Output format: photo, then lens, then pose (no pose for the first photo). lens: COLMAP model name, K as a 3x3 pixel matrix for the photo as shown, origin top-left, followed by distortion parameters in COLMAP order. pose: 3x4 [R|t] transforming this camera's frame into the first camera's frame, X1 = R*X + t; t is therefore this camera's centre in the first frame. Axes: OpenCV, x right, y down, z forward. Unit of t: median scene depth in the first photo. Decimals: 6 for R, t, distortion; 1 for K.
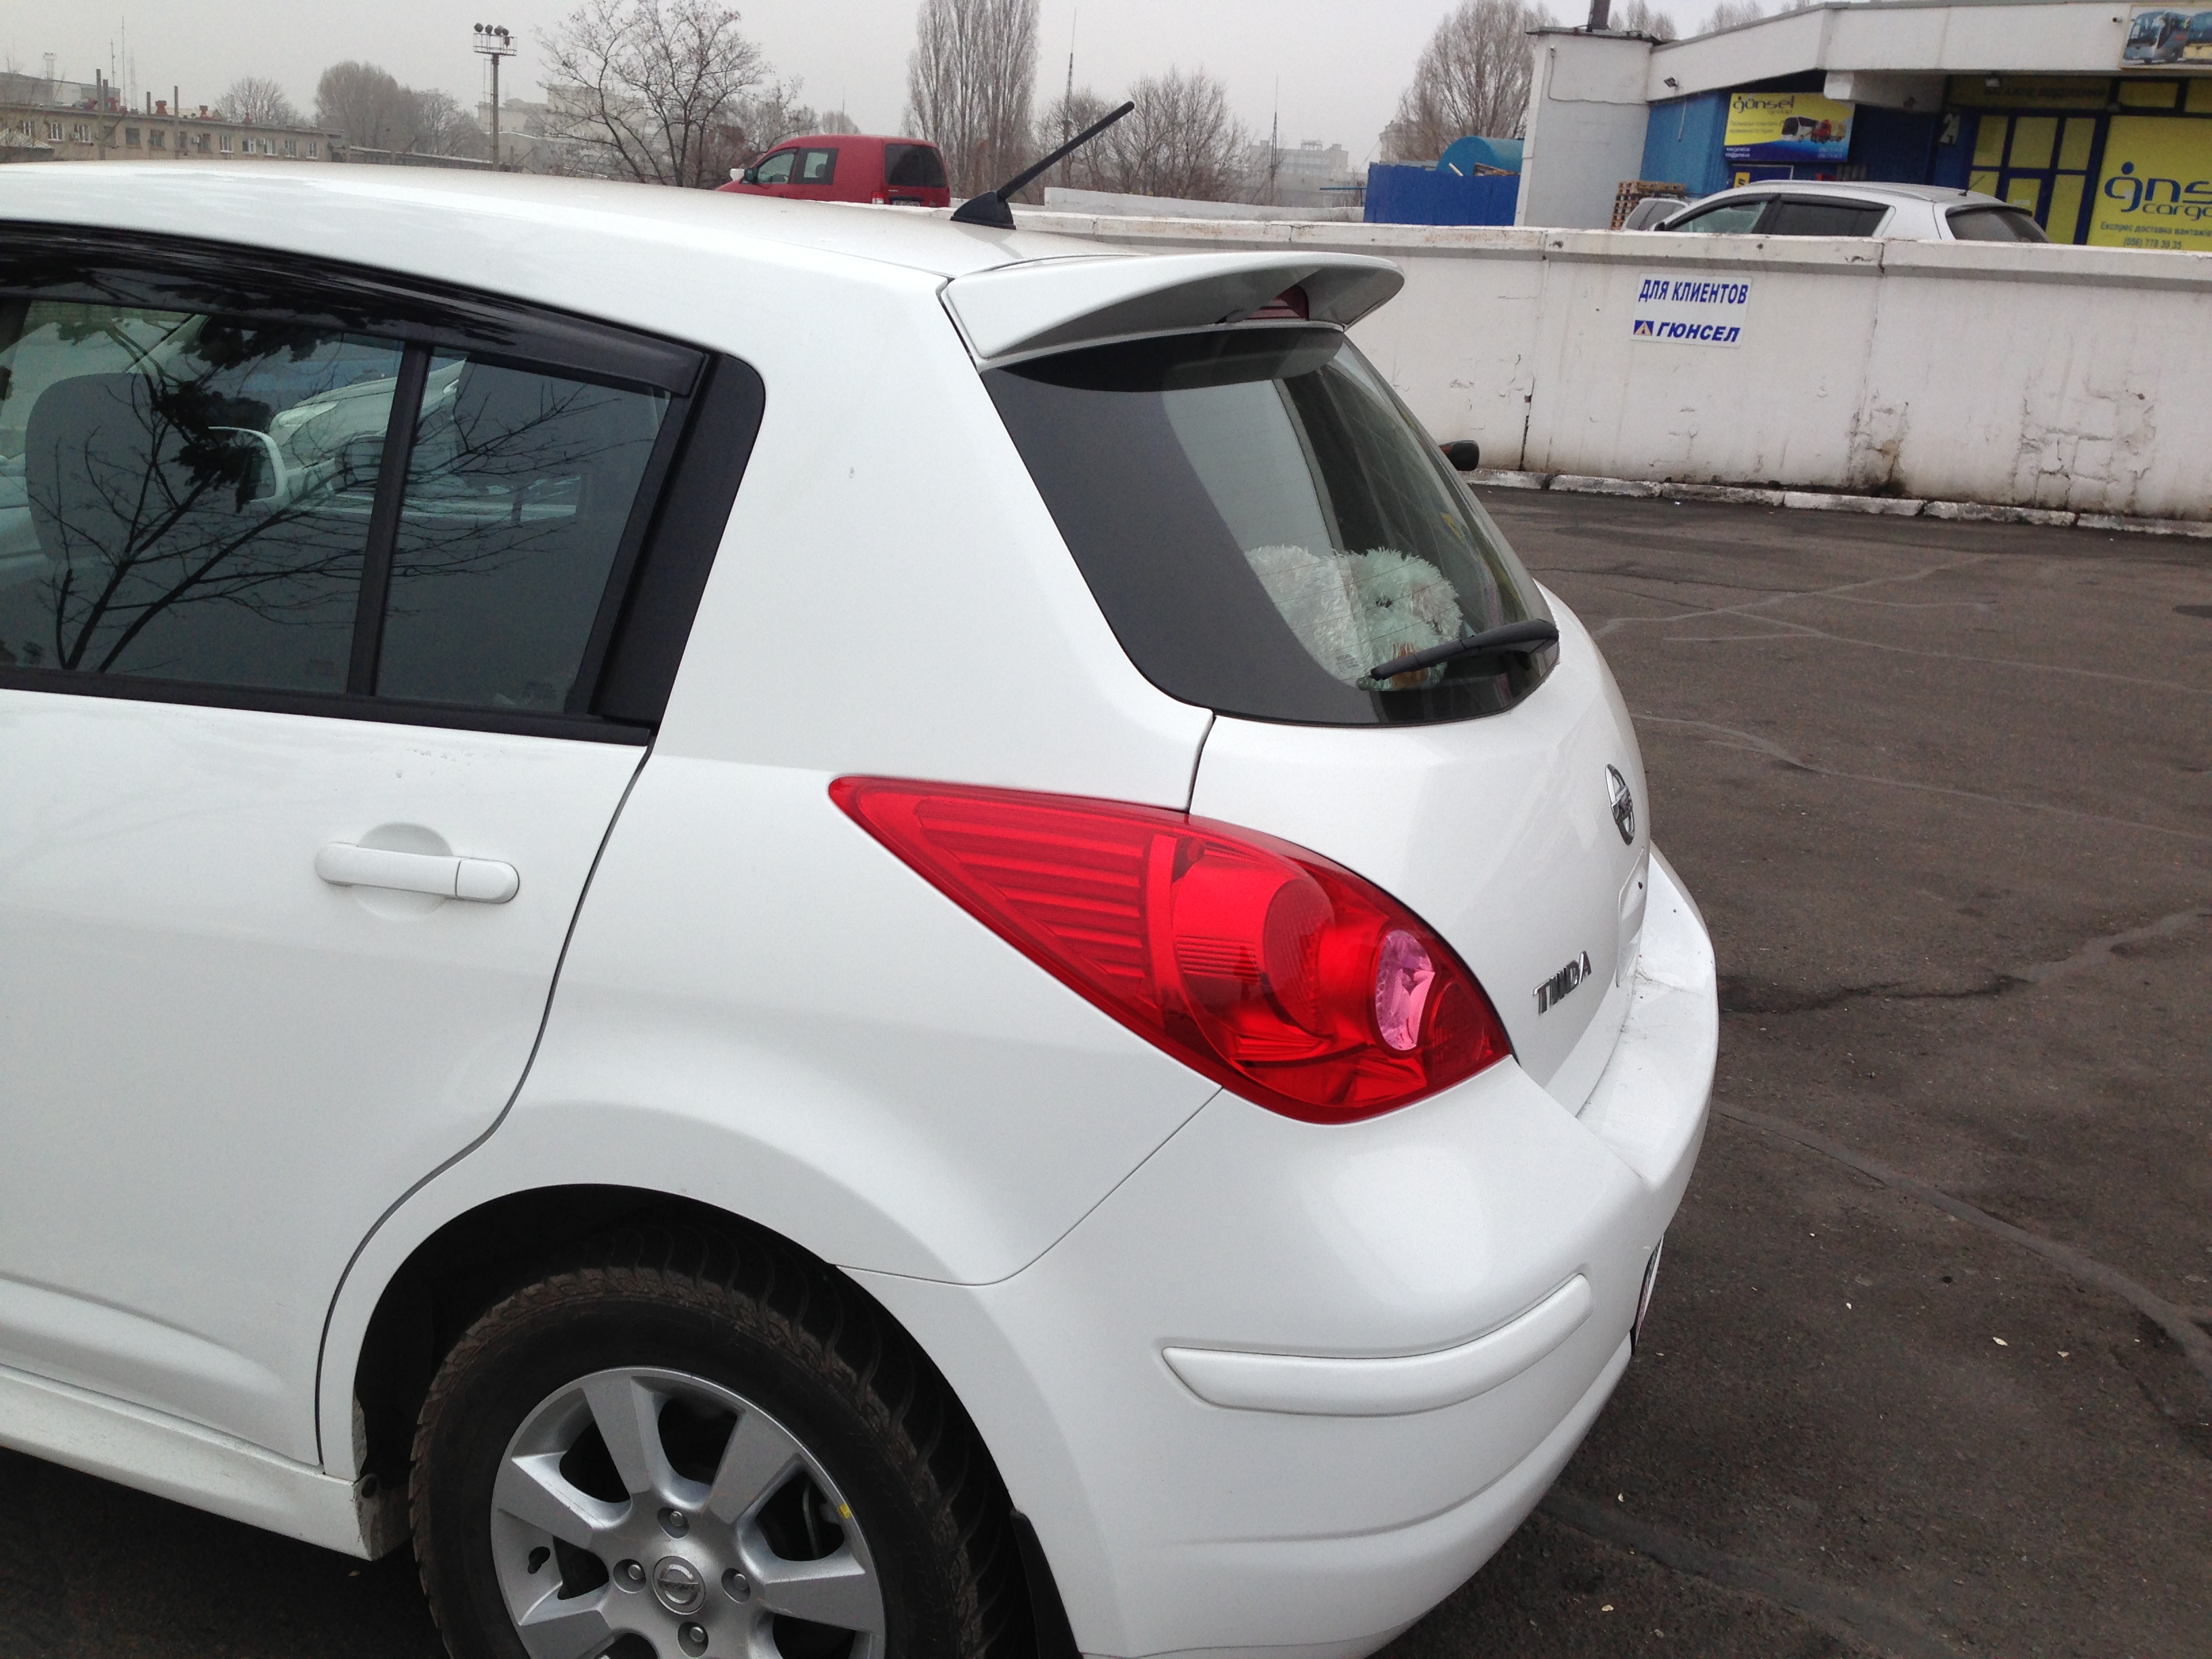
lens RADIAL K [[2216.7, 0, 1087.9], [0, 2216.7, 796.1], [0, 0, 1]] dist [0.235627, -0.502144]
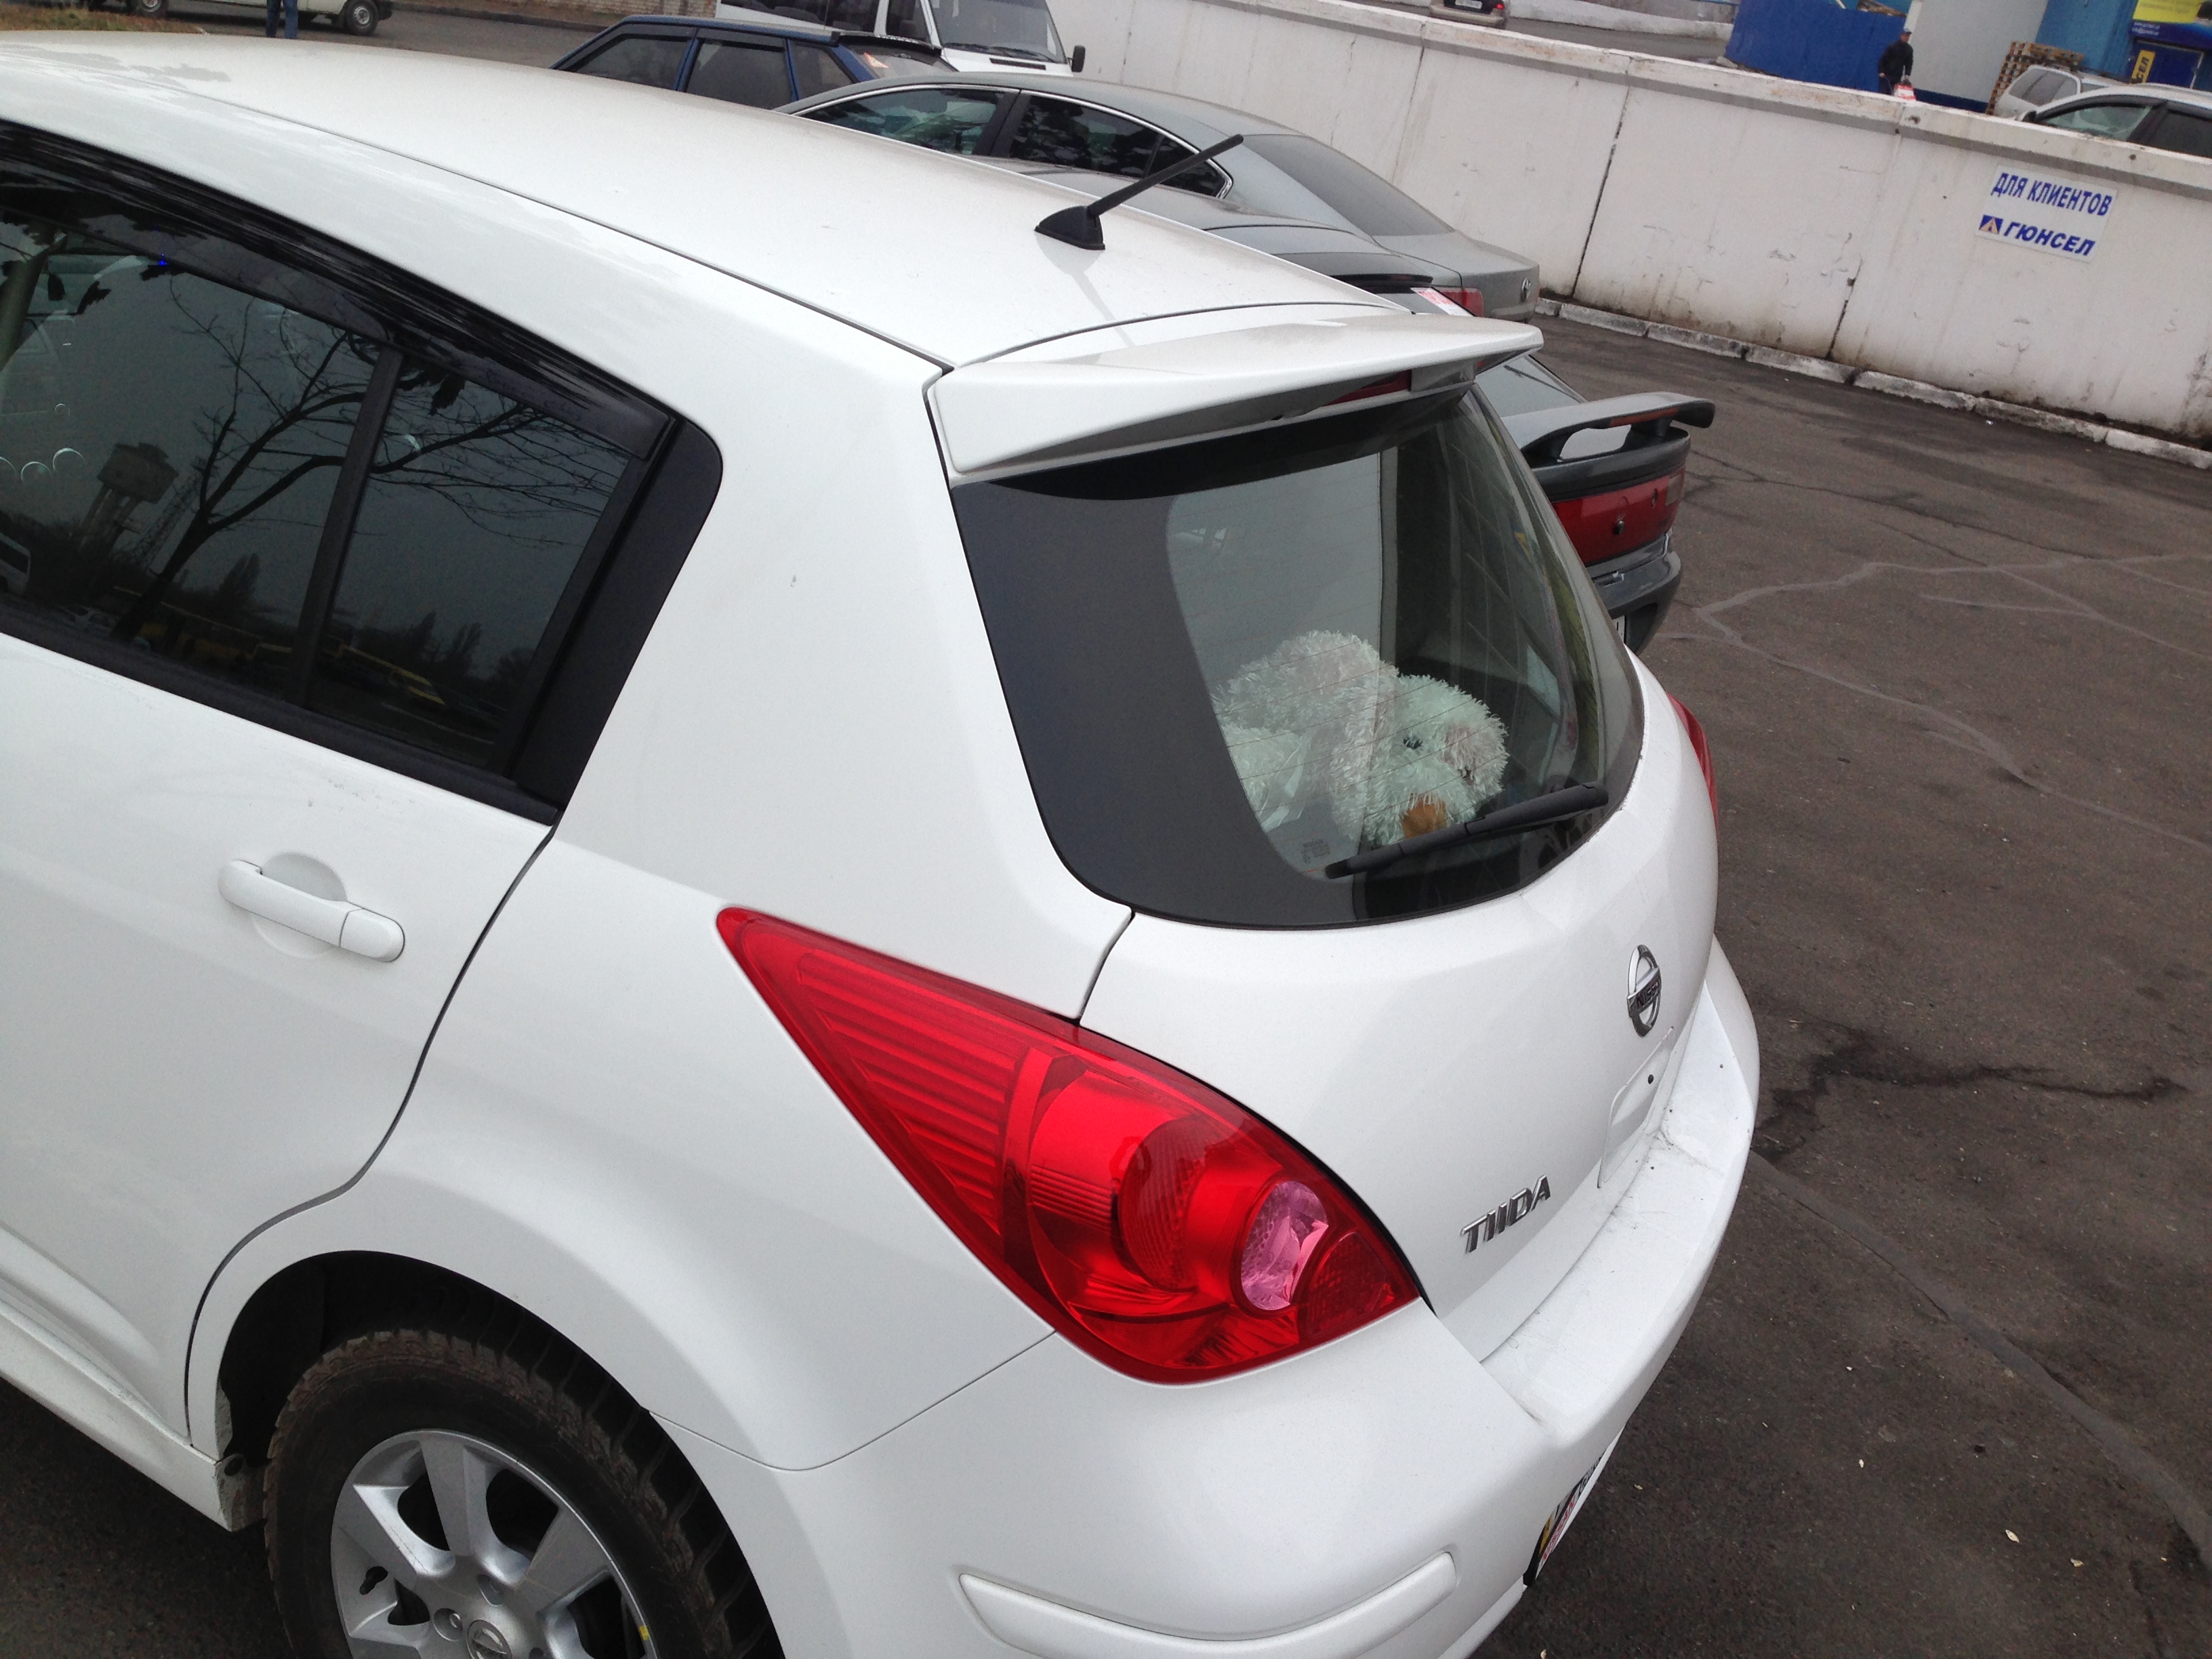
lens RADIAL K [[2206.3, 0, 1090.8], [0, 2206.3, 775.8], [0, 0, 1]] dist [0.194522, -0.394345]
pose [[0.979724, 0.167050, -0.110614, 0.058052], [-0.154039, 0.981079, 0.117288, -0.086452], [0.128114, -0.097871, 0.986919, 0.047394]]
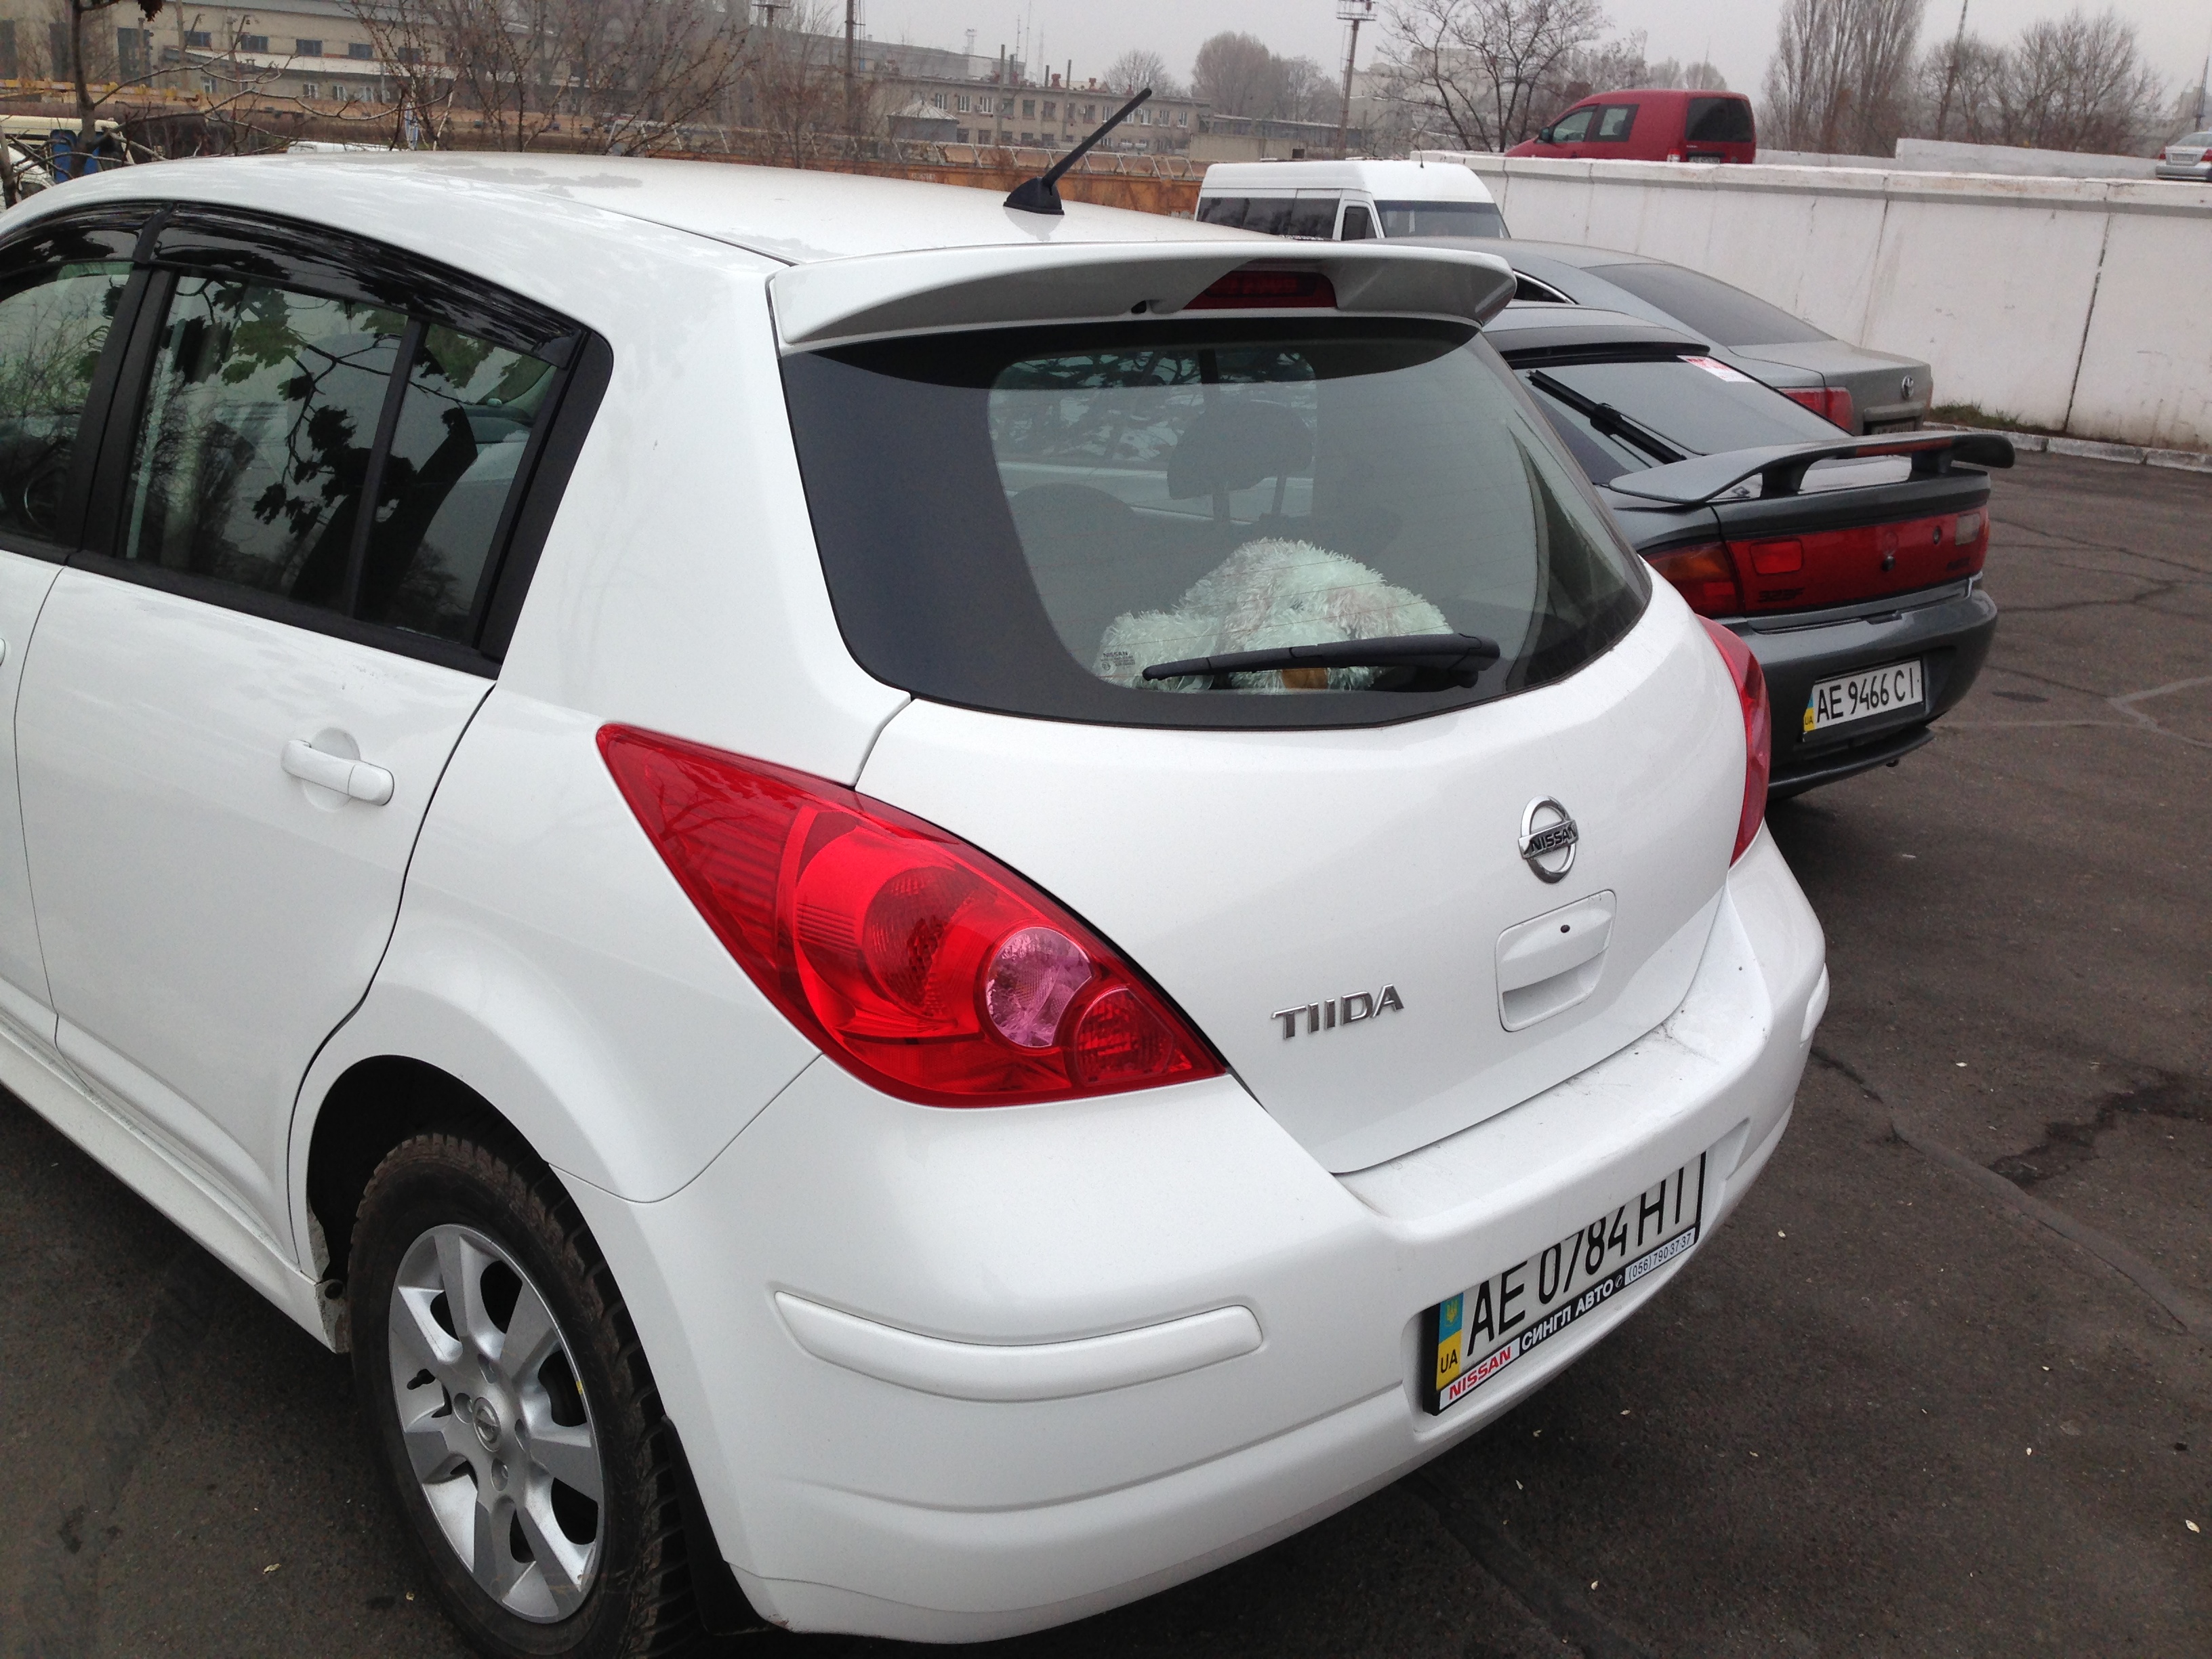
lens RADIAL K [[2216.7, 0, 1087.9], [0, 2216.7, 796.1], [0, 0, 1]] dist [0.235627, -0.502144]
pose [[0.913855, 0.109152, -0.391095, 0.238107], [-0.101906, 0.994017, 0.039306, -0.017864], [0.393046, 0.003935, 0.919511, 0.037847]]
